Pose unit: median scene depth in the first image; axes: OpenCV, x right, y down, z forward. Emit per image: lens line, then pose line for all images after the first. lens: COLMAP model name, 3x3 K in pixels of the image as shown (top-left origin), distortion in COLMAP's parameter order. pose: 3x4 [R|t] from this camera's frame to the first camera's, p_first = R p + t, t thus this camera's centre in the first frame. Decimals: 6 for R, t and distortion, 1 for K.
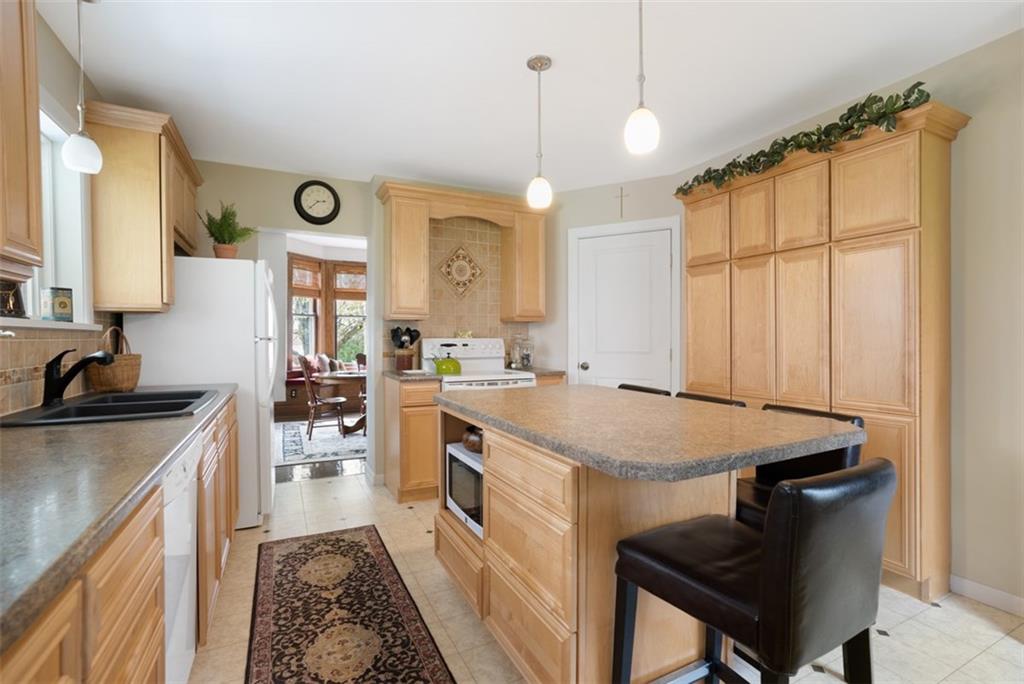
lens RADIAL K [[469.2, 0, 515.8], [0, 469.2, 344.2], [0, 0, 1]] dist [-0.024259, 0.000991]
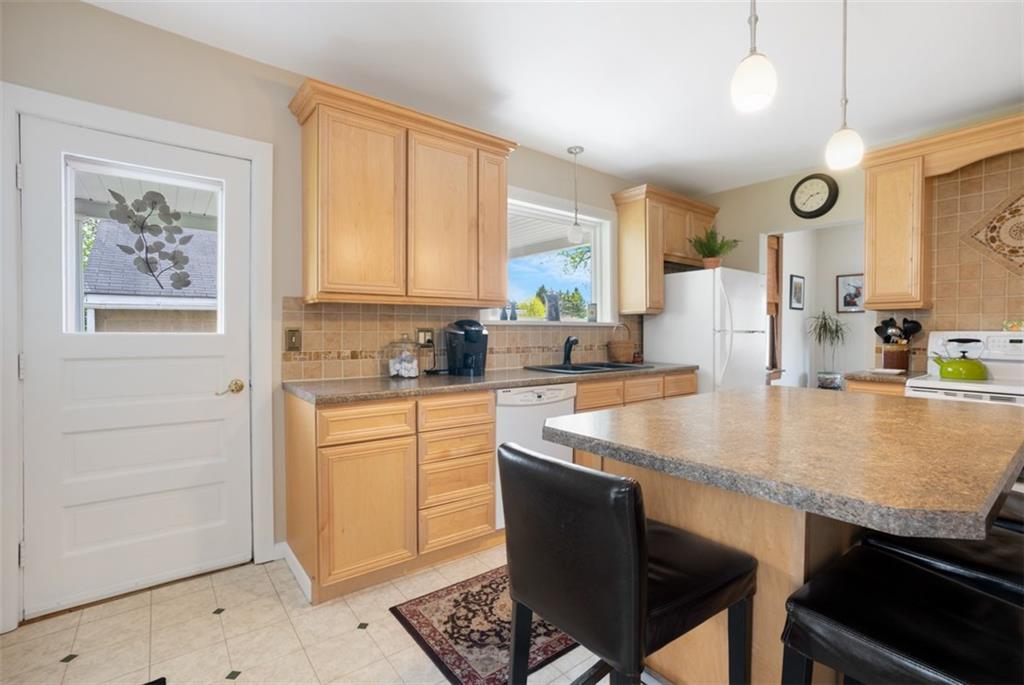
lens RADIAL K [[469.2, 0, 515.7], [0, 469.2, 337.7], [0, 0, 1]] dist [-0.024259, 0.000991]
pose [[0.185899, 0.014732, -0.982458, 0.792064], [-0.014508, 0.999820, 0.012247, -0.002715], [0.982462, 0.011977, 0.186079, 0.332405]]
